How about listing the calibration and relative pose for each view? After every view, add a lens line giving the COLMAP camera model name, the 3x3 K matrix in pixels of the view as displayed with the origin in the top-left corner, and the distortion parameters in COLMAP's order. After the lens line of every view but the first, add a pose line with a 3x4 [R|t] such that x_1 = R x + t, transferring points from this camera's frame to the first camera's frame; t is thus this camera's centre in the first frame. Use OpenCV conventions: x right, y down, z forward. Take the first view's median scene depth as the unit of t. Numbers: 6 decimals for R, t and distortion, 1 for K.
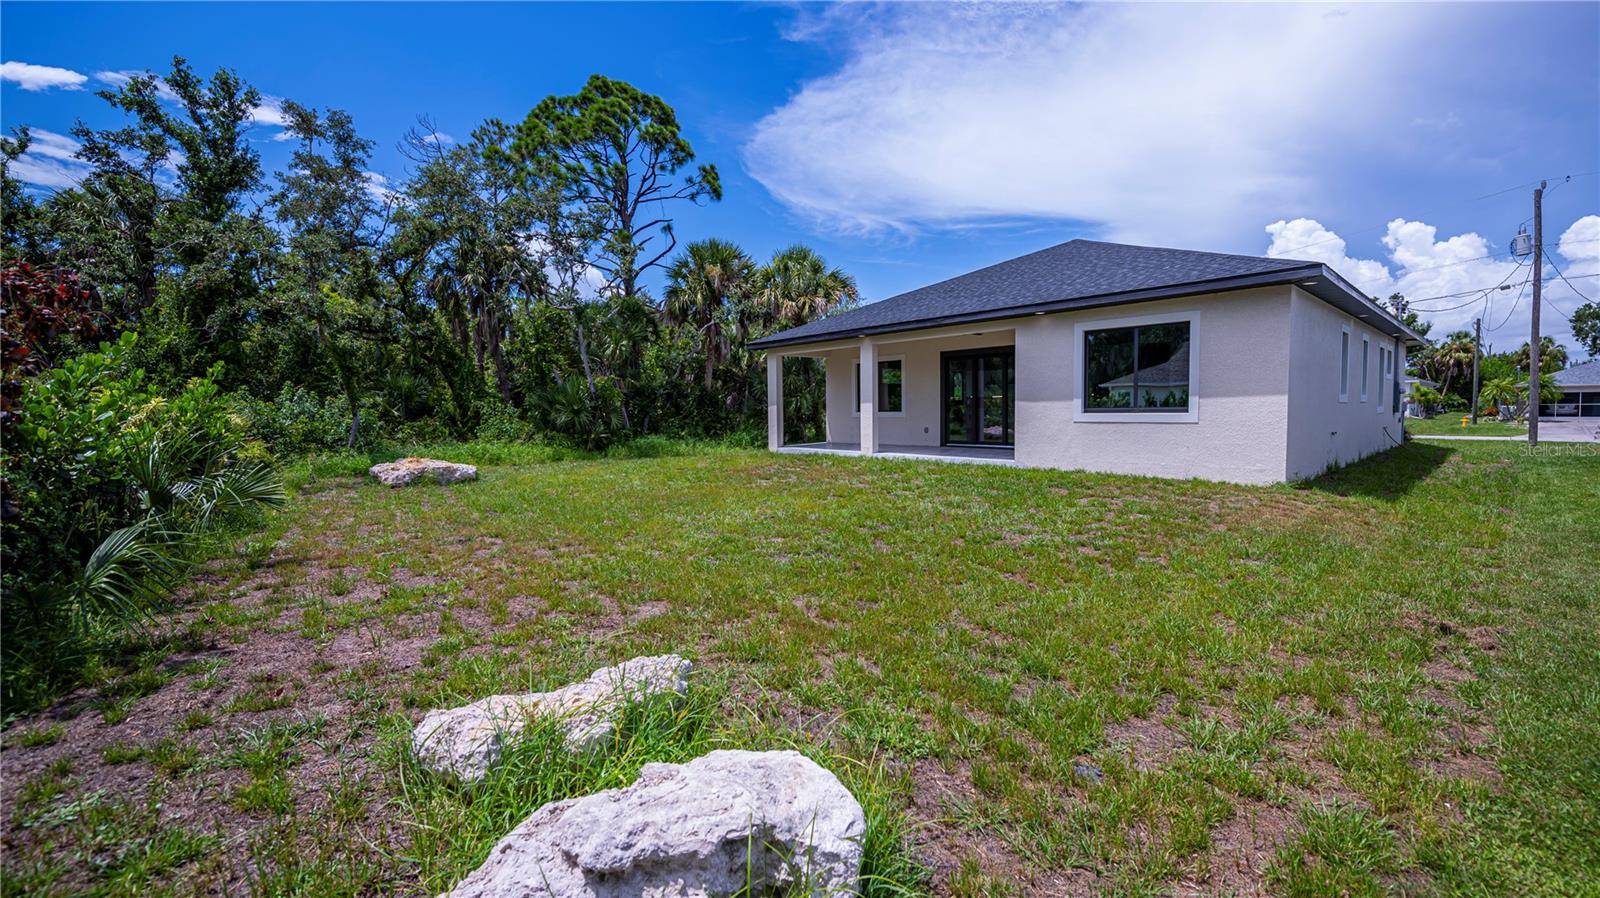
lens RADIAL K [[642.5, 0, 803.9], [0, 642.5, 442.6], [0, 0, 1]] dist [-0.012916, 0.000253]
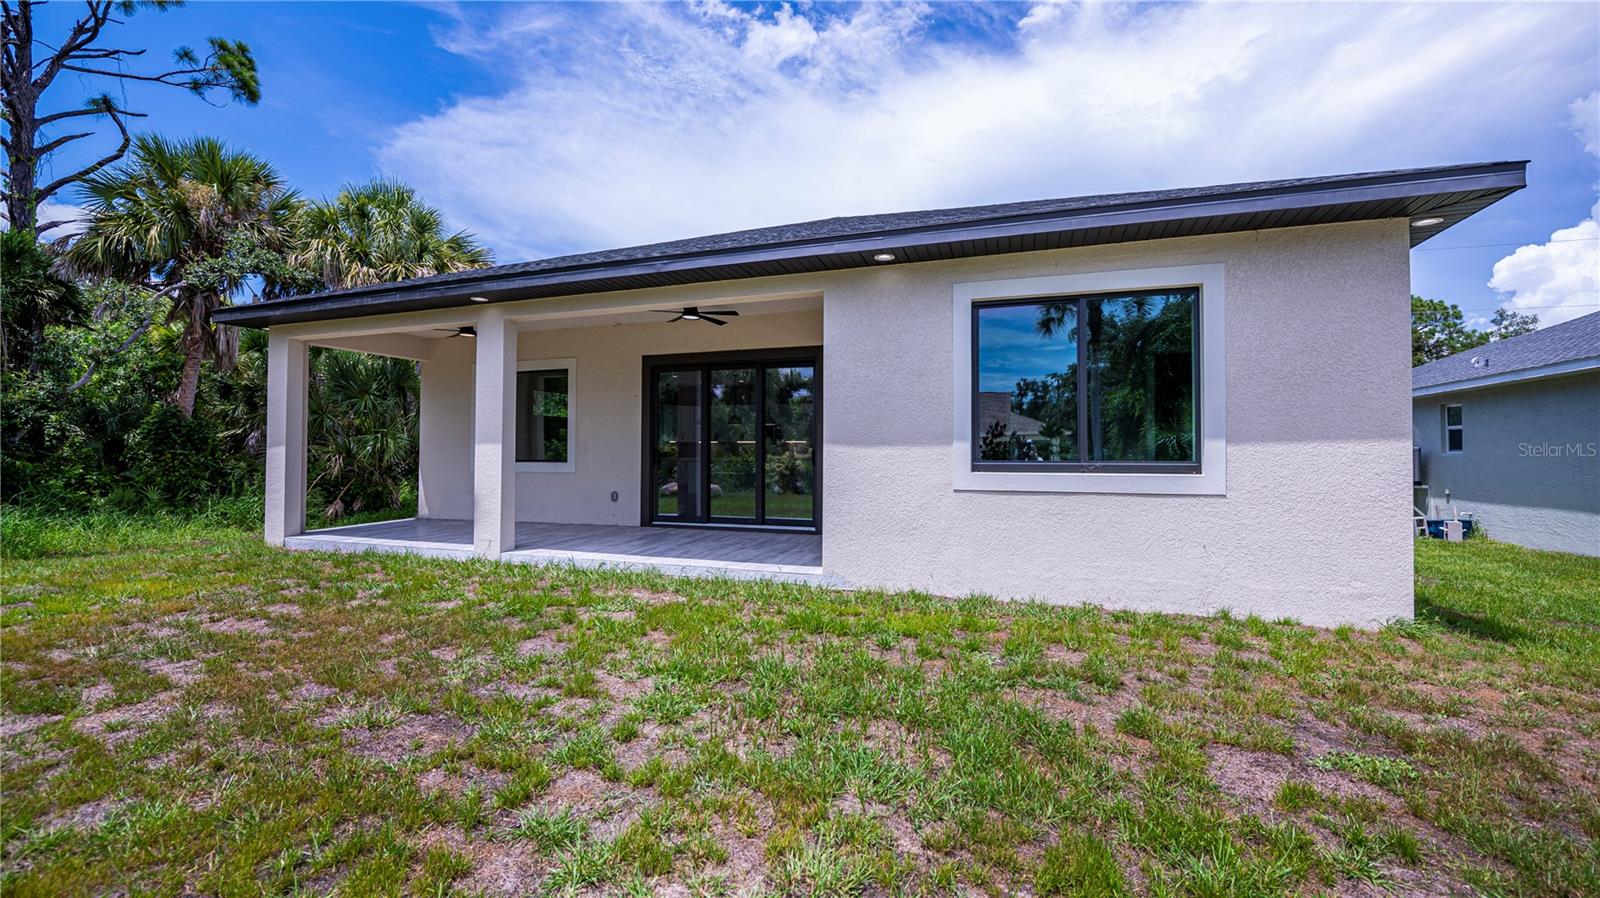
lens RADIAL K [[642.5, 0, 816.9], [0, 642.5, 440.9], [0, 0, 1]] dist [-0.012916, 0.000253]
pose [[0.865329, 0.031603, 0.500208, 0.037041], [0.010020, 0.996720, -0.080307, -0.012234], [-0.501105, 0.074504, 0.862173, 0.249245]]
